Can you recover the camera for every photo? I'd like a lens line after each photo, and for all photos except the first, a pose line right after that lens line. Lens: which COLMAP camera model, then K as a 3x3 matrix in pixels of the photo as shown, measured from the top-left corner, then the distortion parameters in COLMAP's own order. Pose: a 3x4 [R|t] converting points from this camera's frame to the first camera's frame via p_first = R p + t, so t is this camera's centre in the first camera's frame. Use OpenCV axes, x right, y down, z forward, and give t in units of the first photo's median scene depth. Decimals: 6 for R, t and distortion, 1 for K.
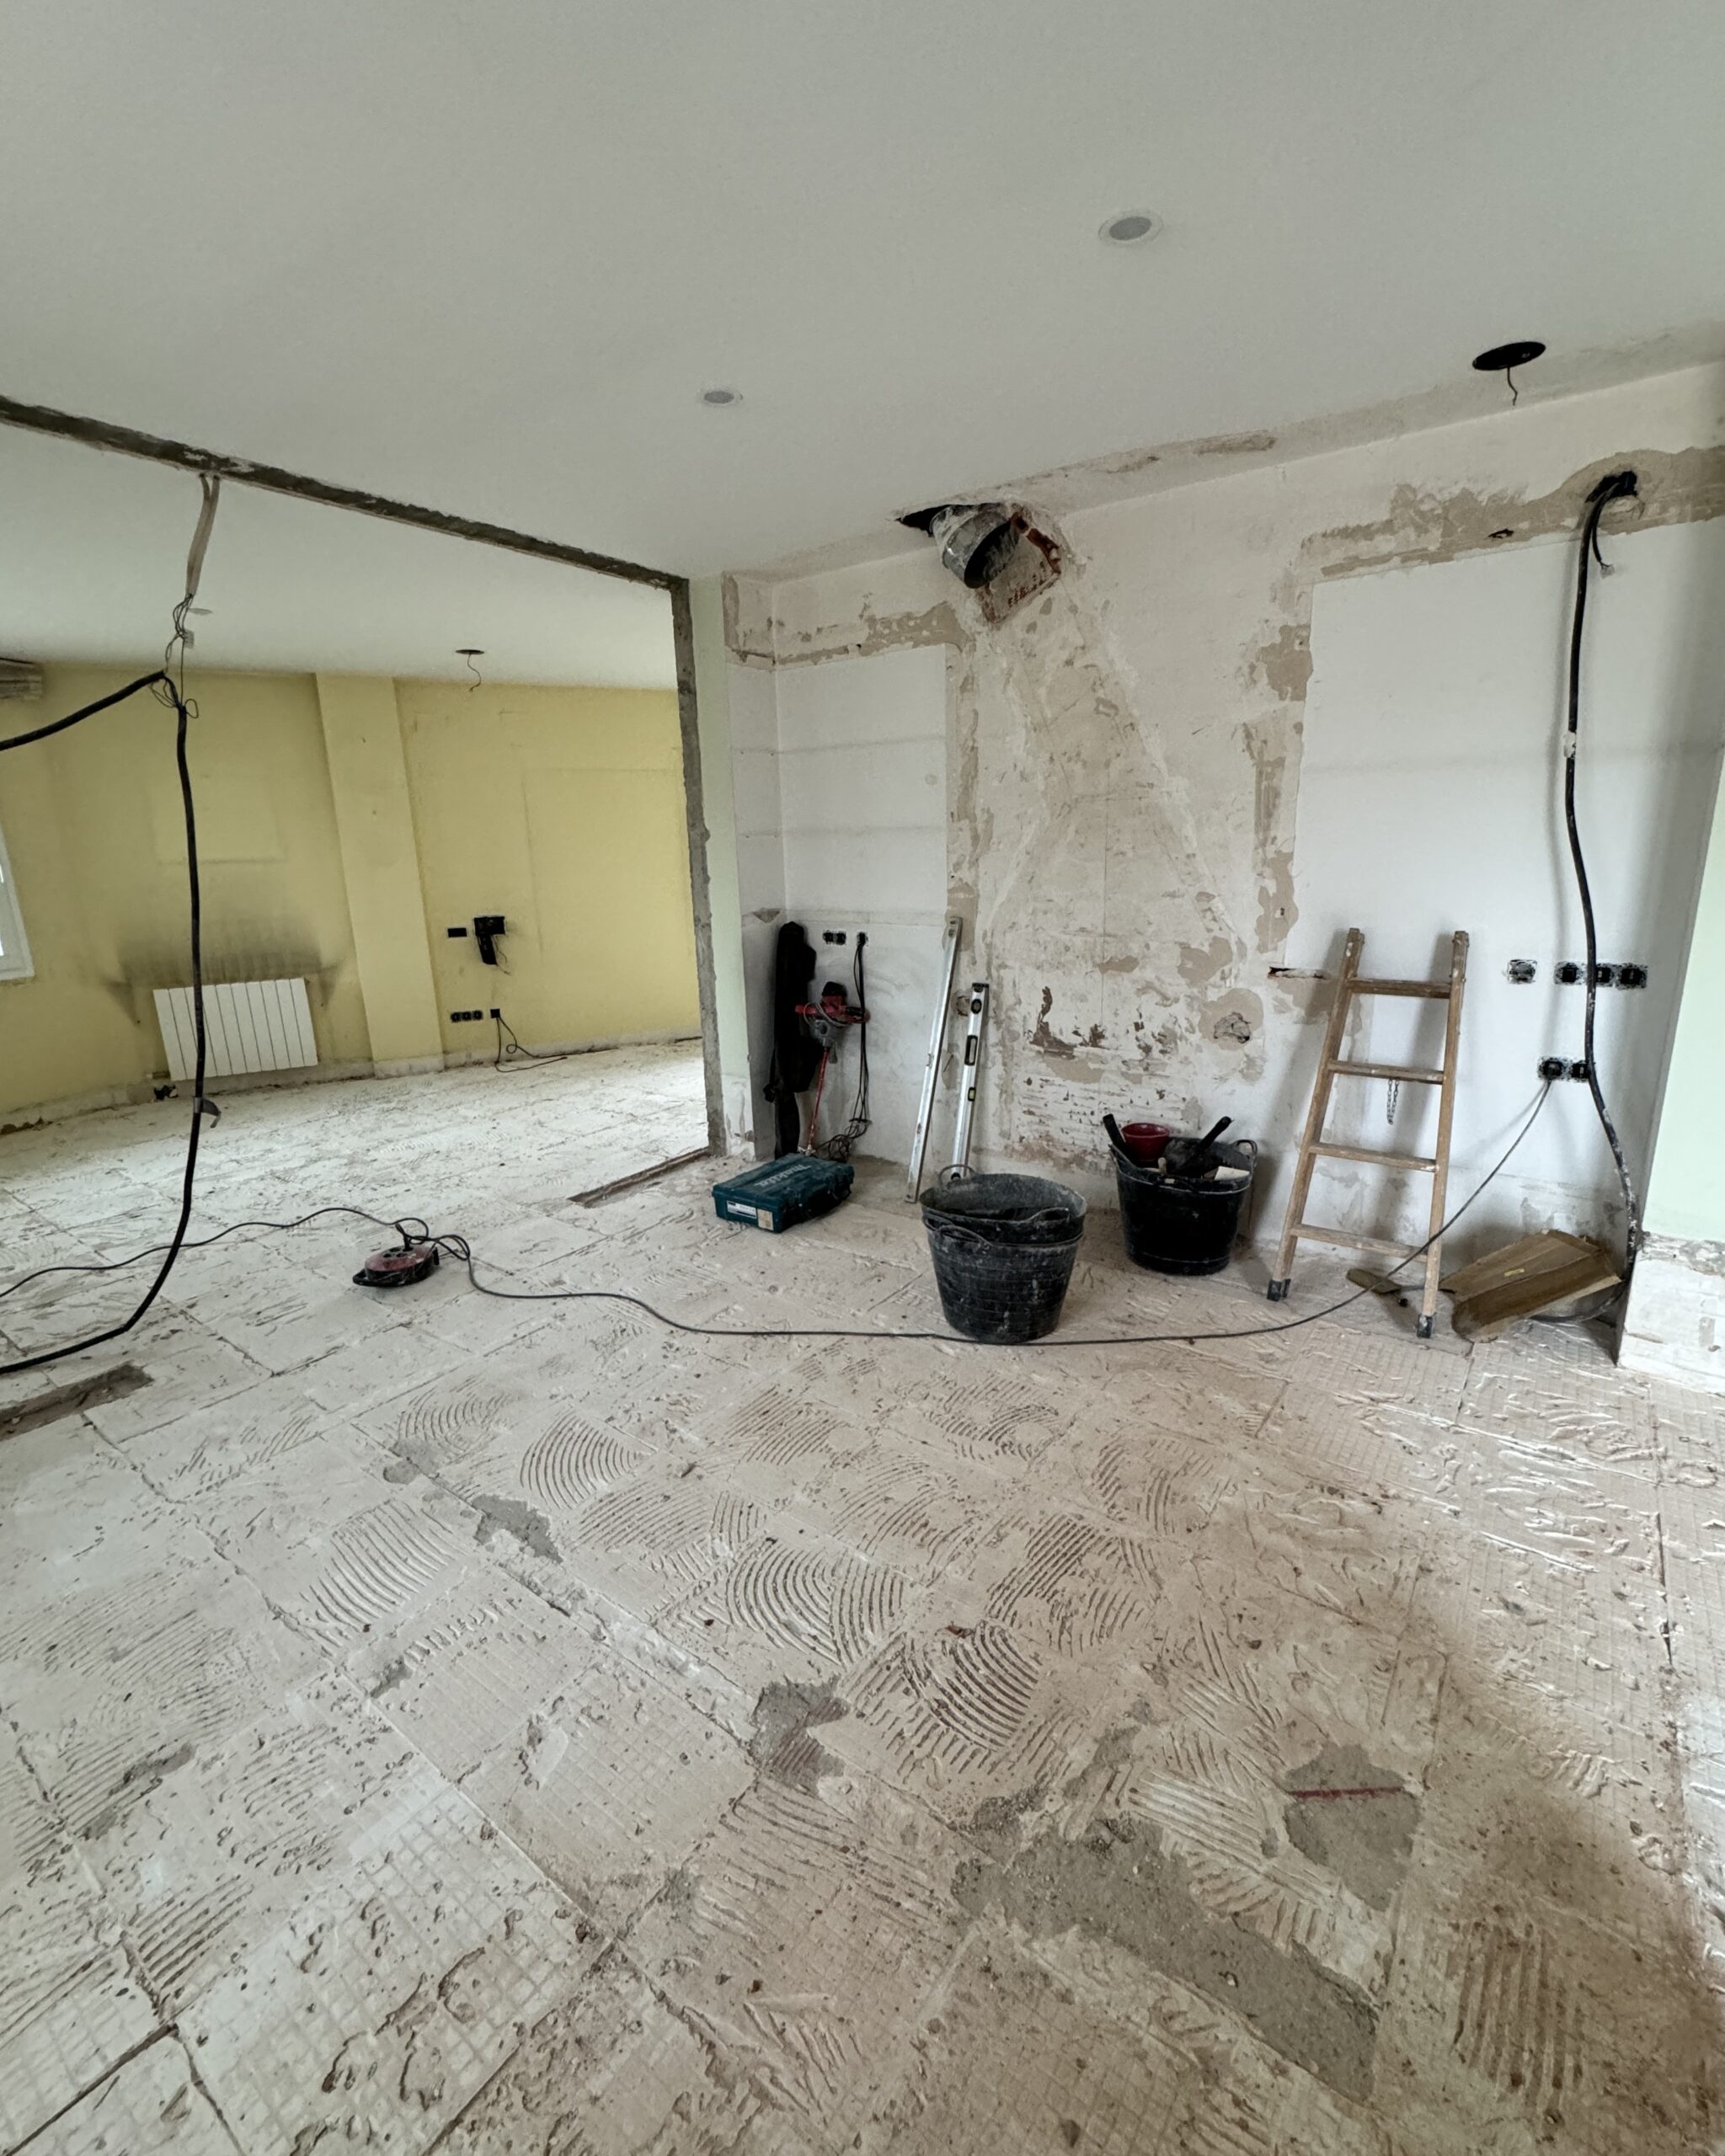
lens RADIAL K [[943.9, 0, 856.8], [0, 943.9, 1067.1], [0, 0, 1]] dist [-0.003353, -0.000116]
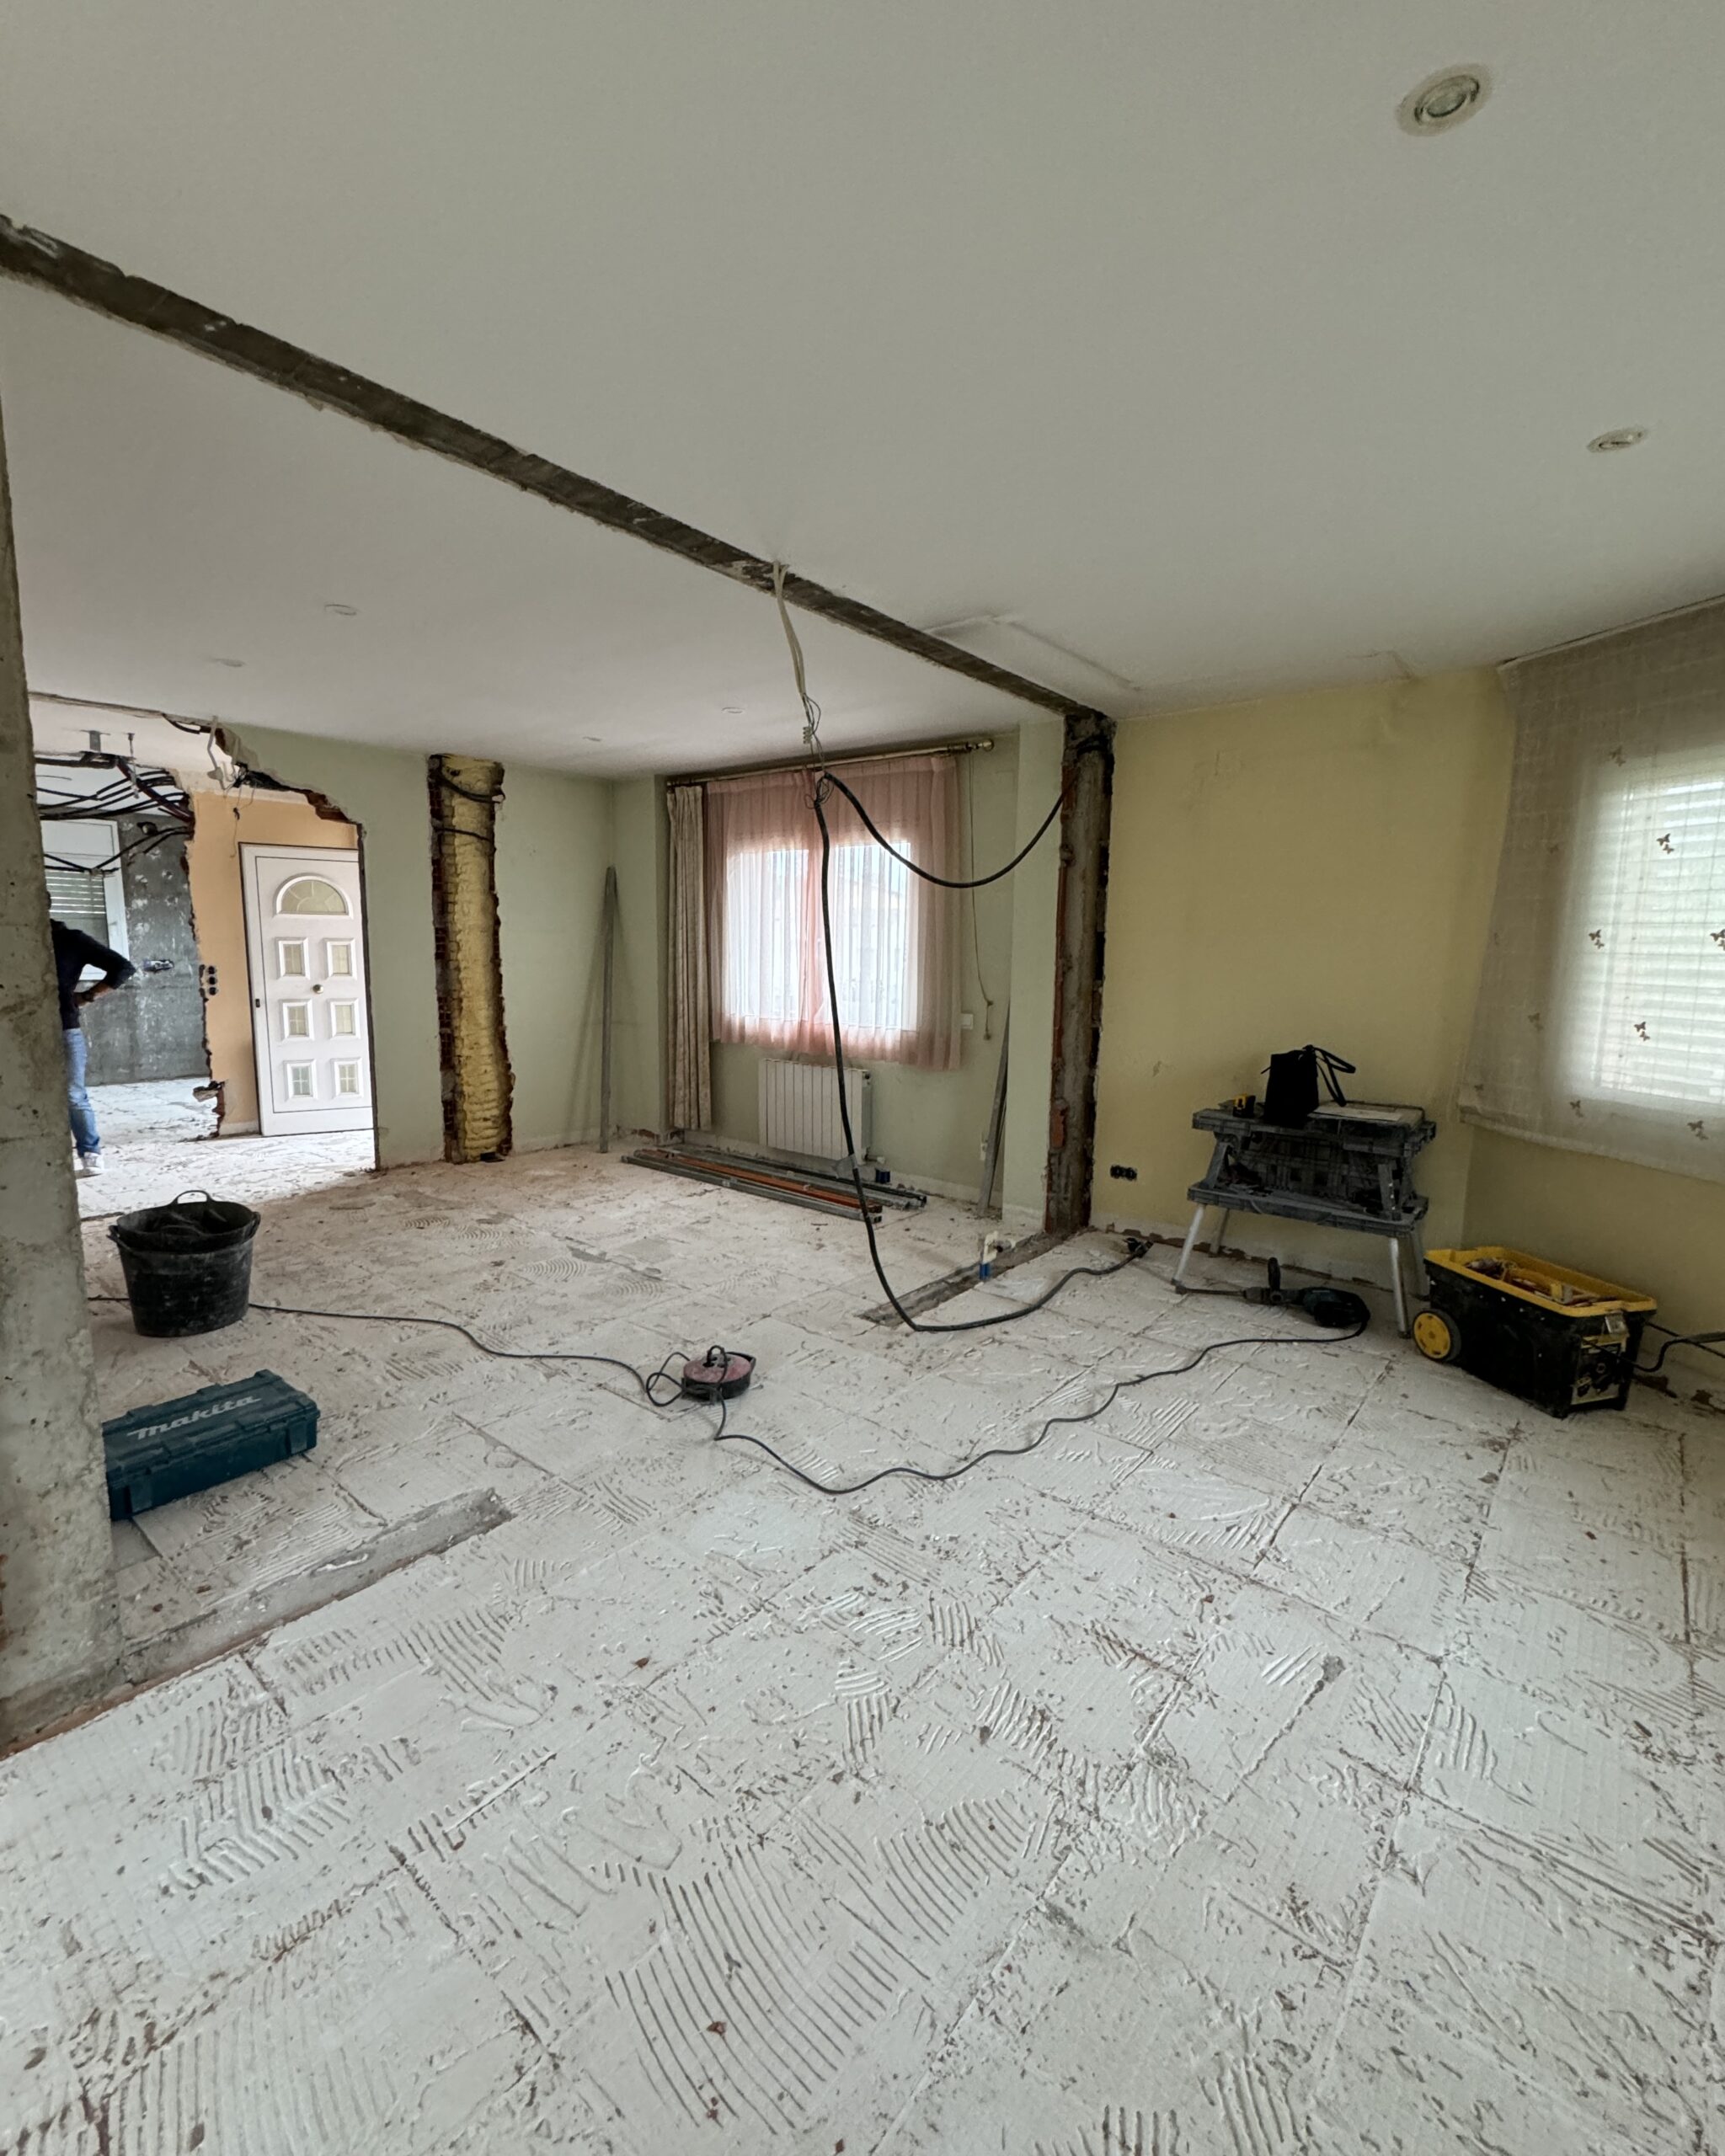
lens RADIAL K [[943.9, 0, 859.5], [0, 943.9, 1069.2], [0, 0, 1]] dist [-0.003353, -0.000116]
pose [[-0.999025, 0.004236, 0.043952, -0.964072], [0.019753, 0.933110, 0.359047, -0.574868], [-0.039491, 0.359565, -0.932284, 2.532409]]
